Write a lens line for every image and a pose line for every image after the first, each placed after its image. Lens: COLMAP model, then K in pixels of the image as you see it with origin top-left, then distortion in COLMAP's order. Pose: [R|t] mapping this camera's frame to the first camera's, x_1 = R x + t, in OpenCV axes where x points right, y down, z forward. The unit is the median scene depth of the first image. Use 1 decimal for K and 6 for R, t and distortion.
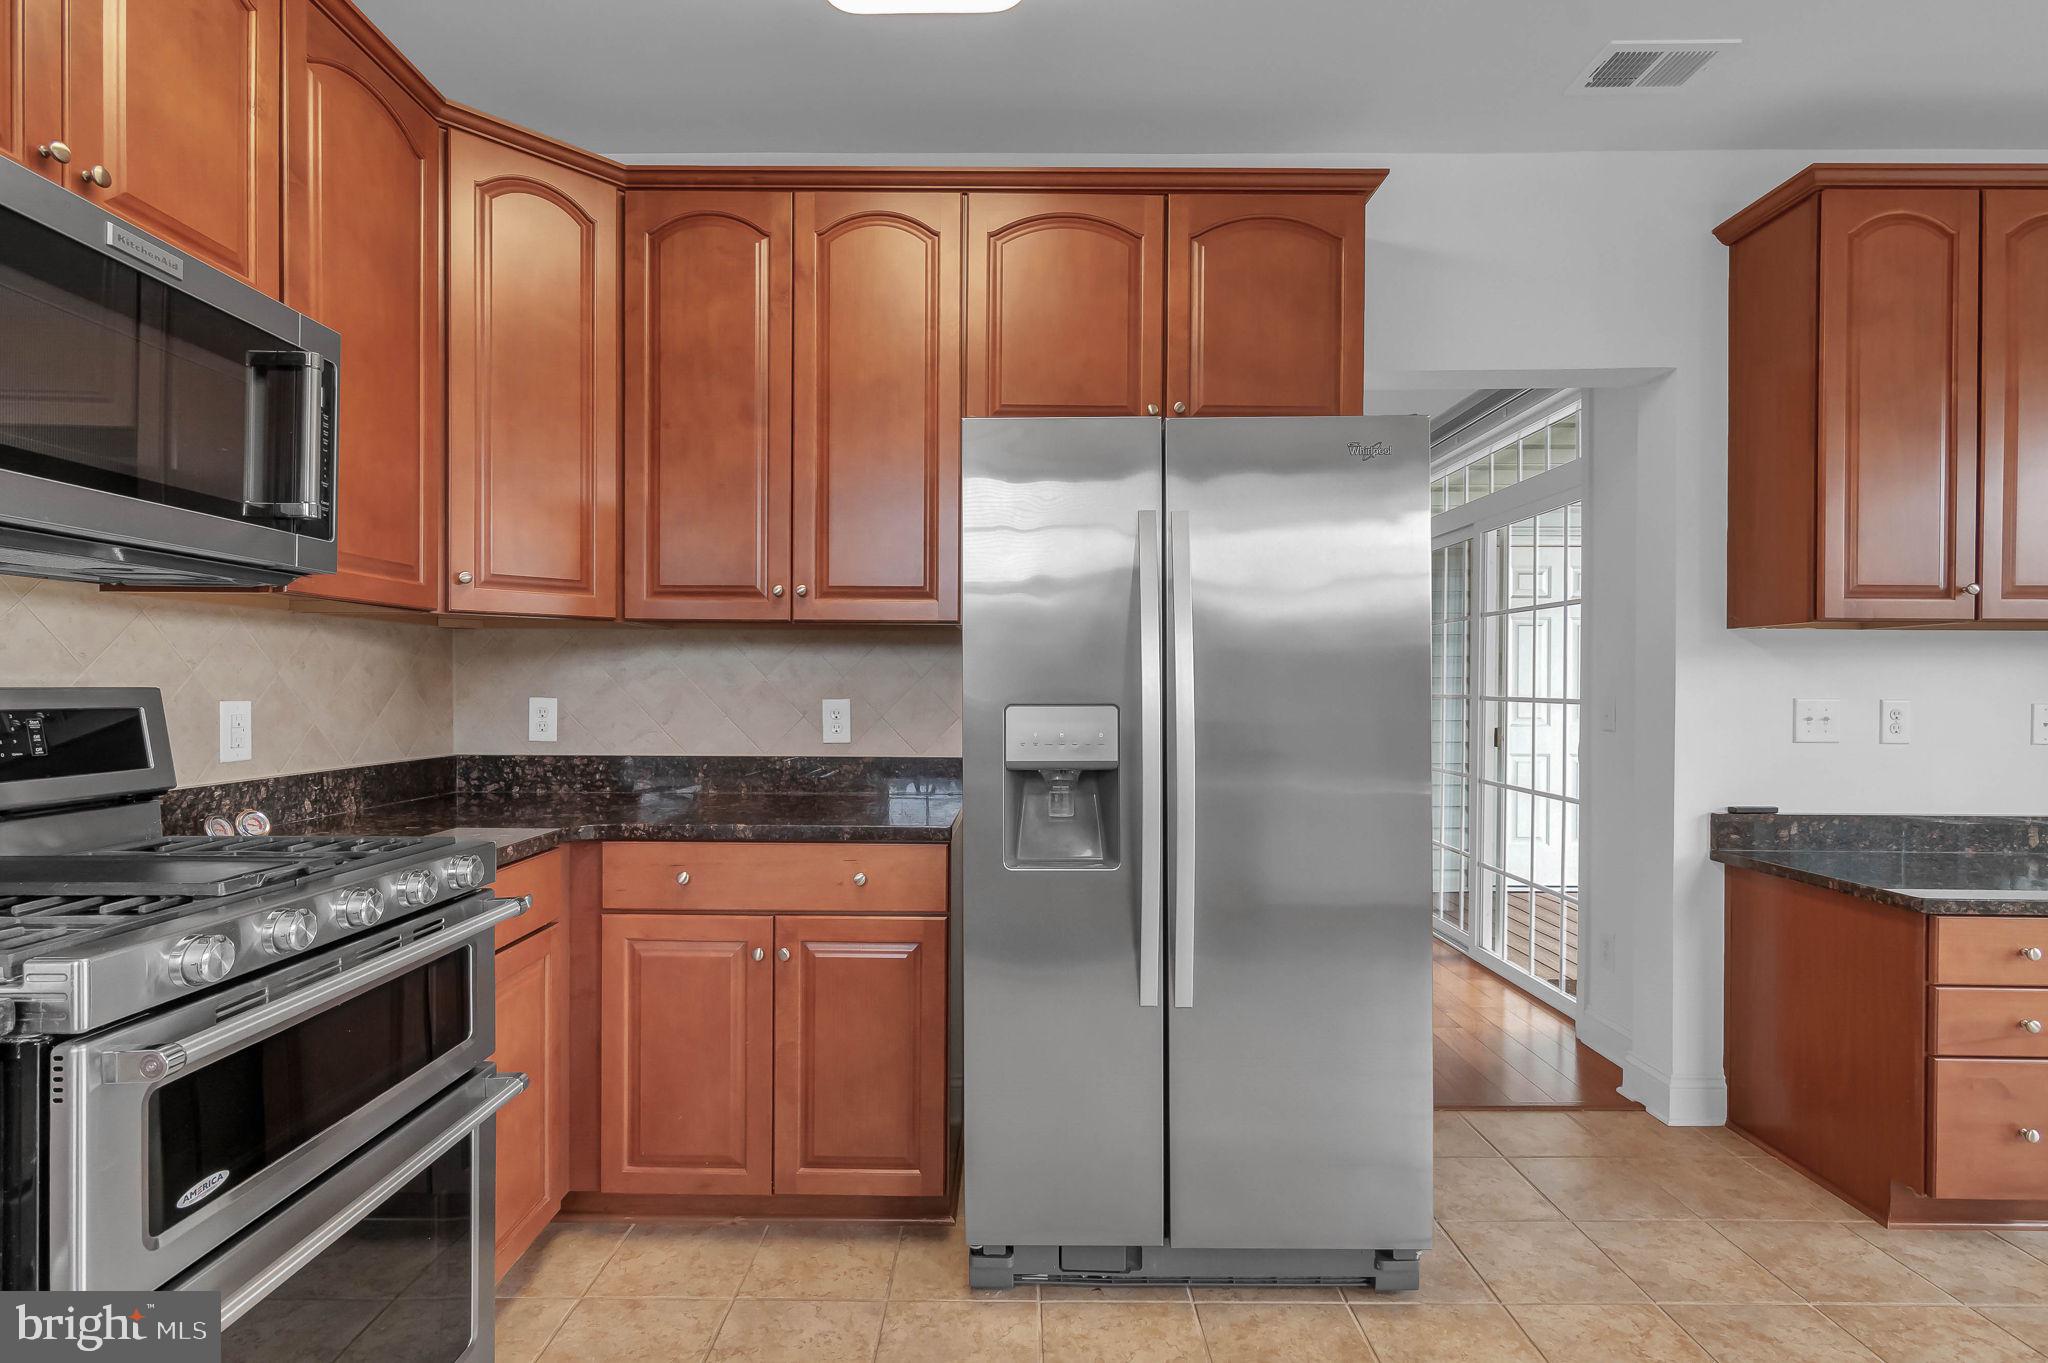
lens RADIAL K [[991.4, 0, 1018.8], [0, 991.4, 687.9], [0, 0, 1]] dist [-0.003158, 0.000524]
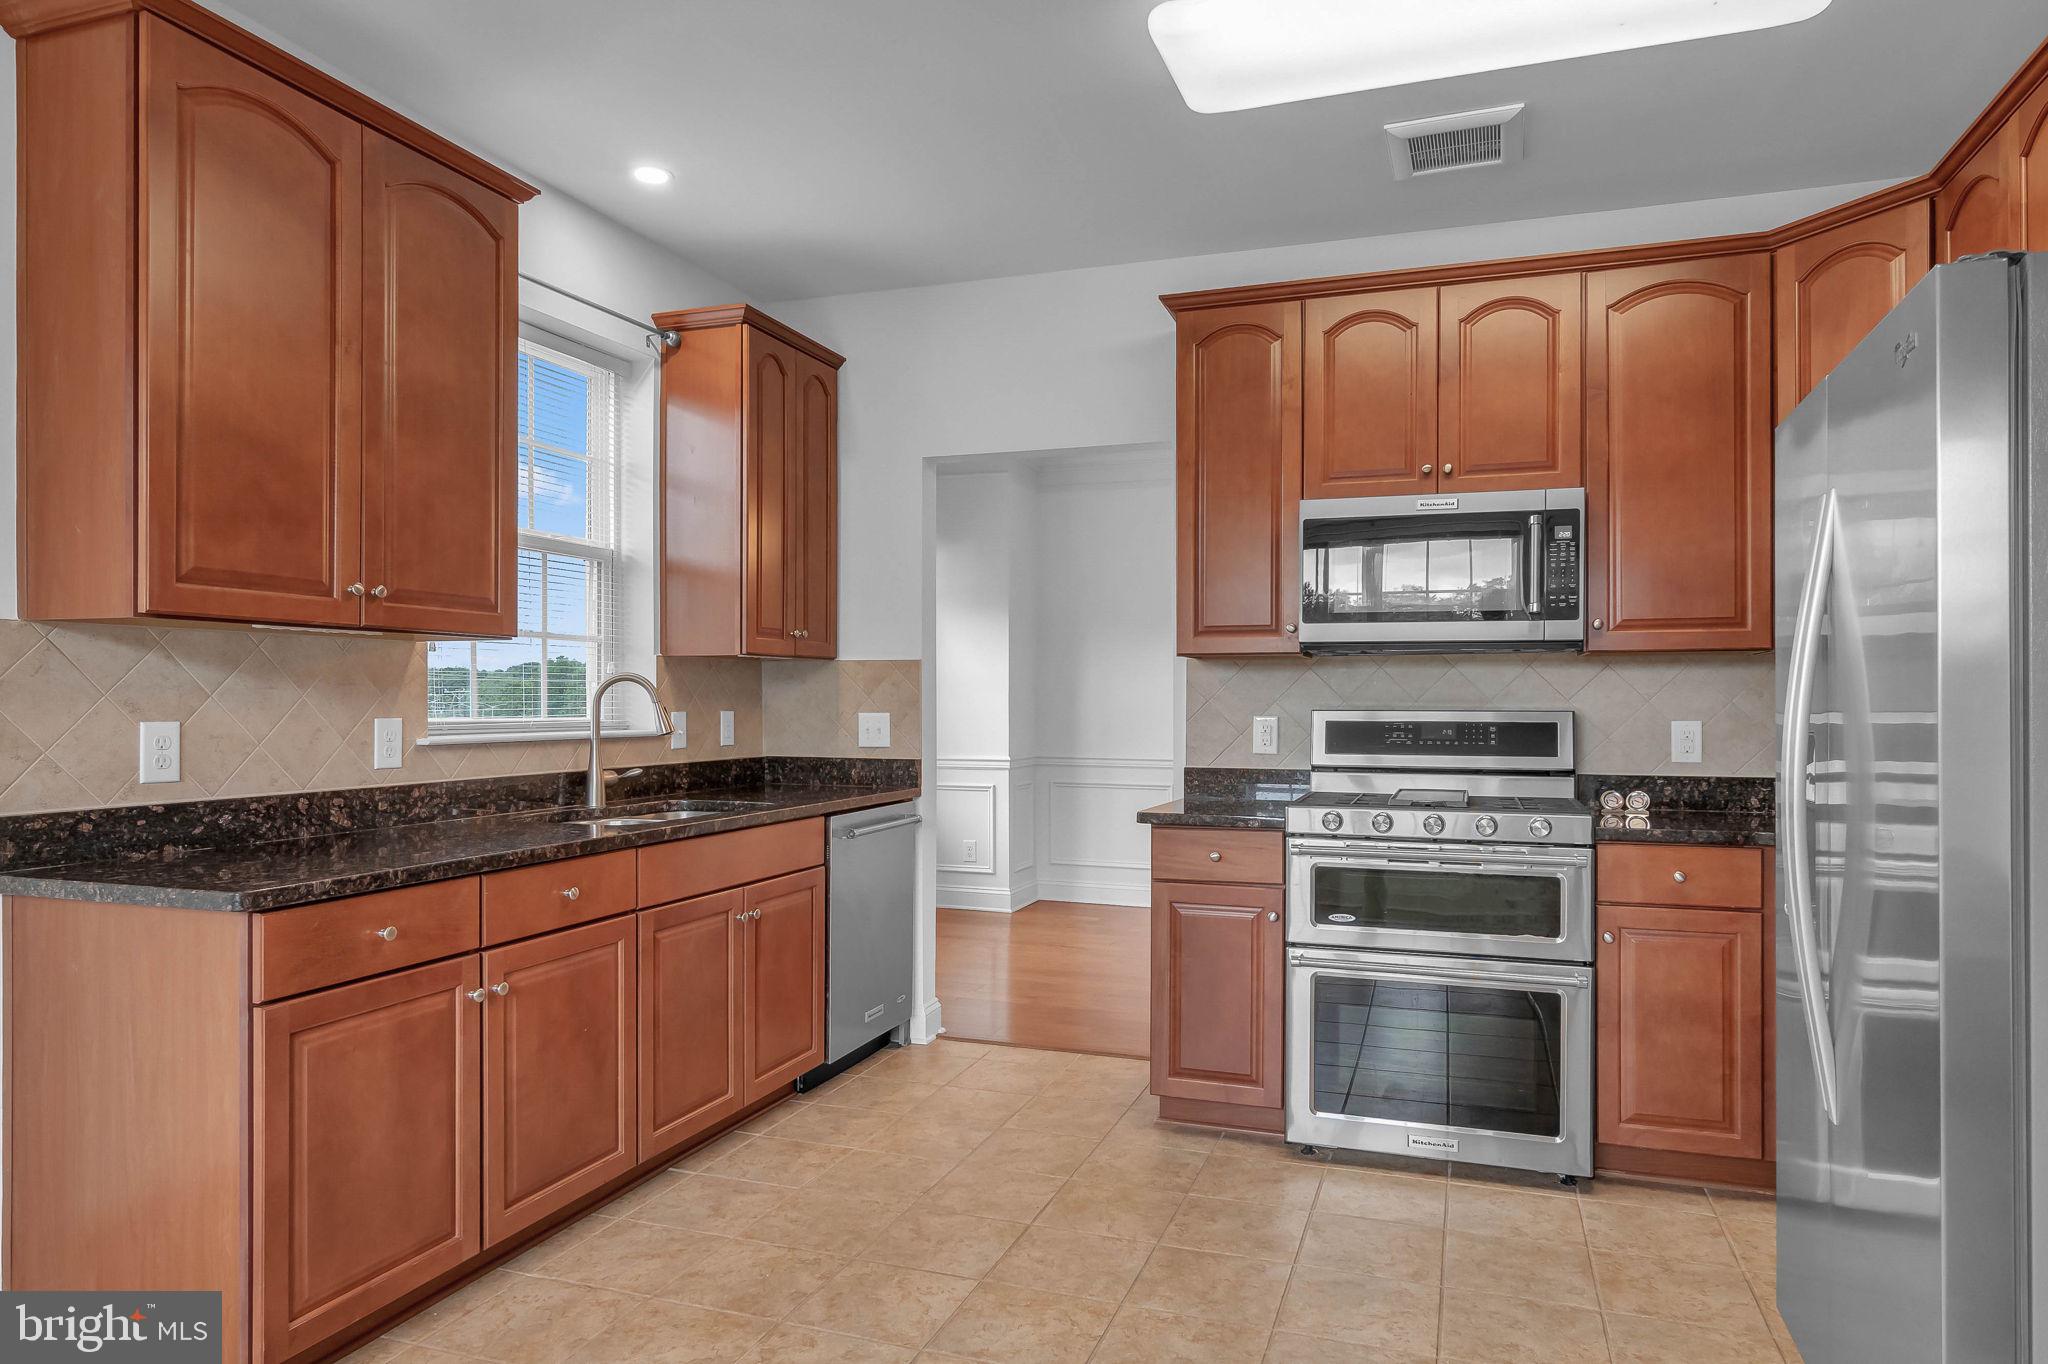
lens RADIAL K [[1270.4, 0, 1011.2], [0, 1270.4, 695.3], [0, 0, 1]] dist [0.007866, -0.002422]
pose [[-0.346105, -0.010893, -0.938132, 1.243222], [-0.005167, 0.999940, -0.009704, -0.001325], [0.938181, 0.001489, -0.346141, 0.682506]]
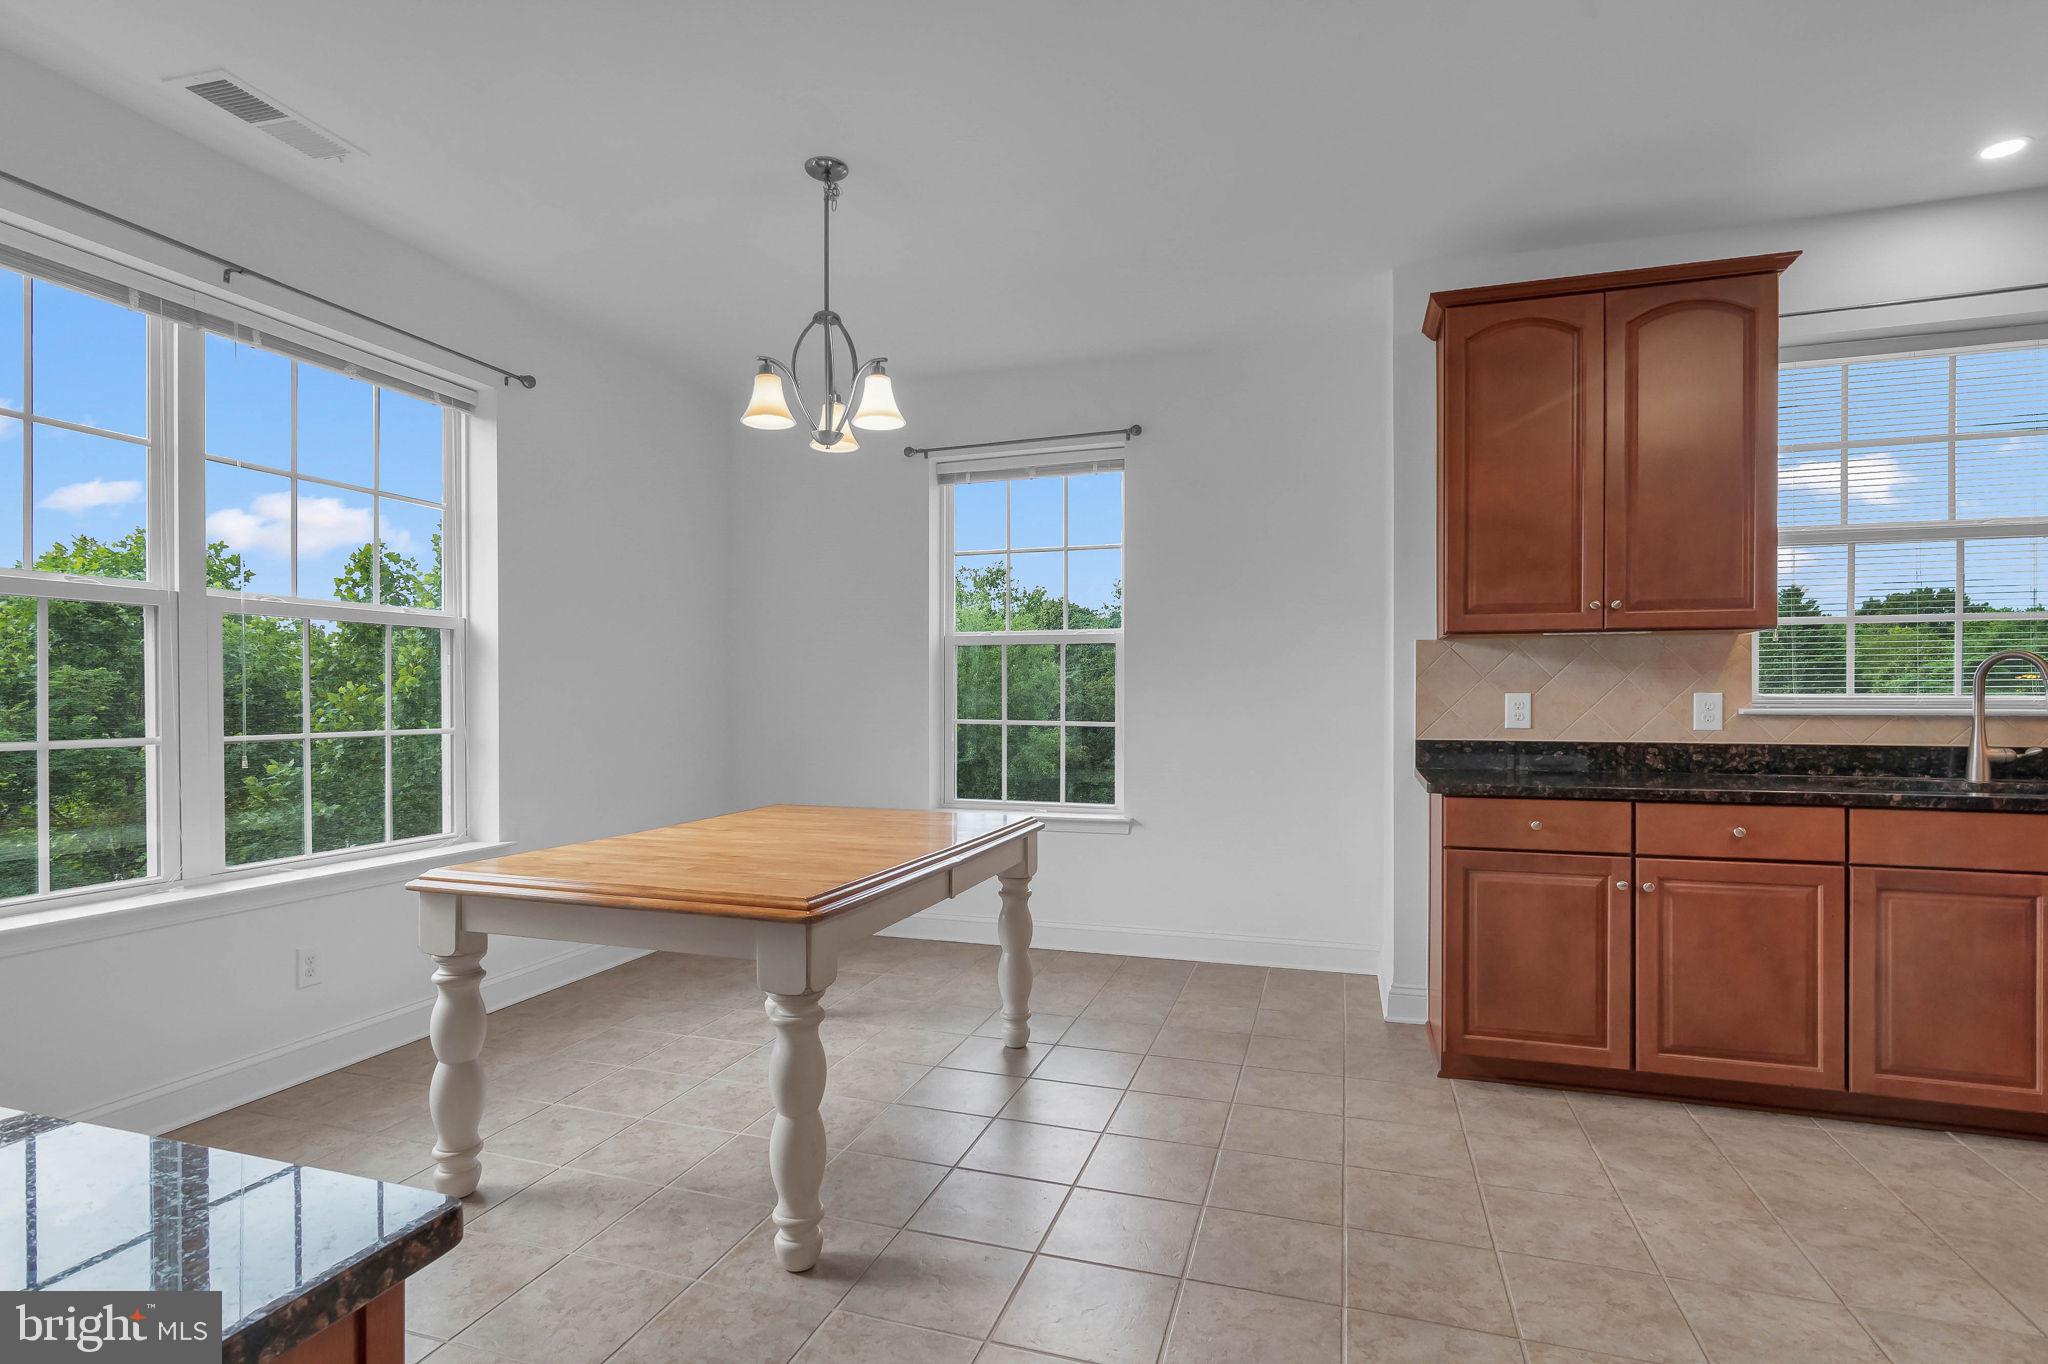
lens RADIAL K [[991.4, 0, 1025.3], [0, 991.4, 688.7], [0, 0, 1]] dist [-0.003158, 0.000524]
pose [[-0.948199, -0.005119, 0.317634, 0.607144], [-0.006171, 0.999978, -0.002307, 0.018388], [-0.317616, -0.004147, -0.948210, 1.322938]]
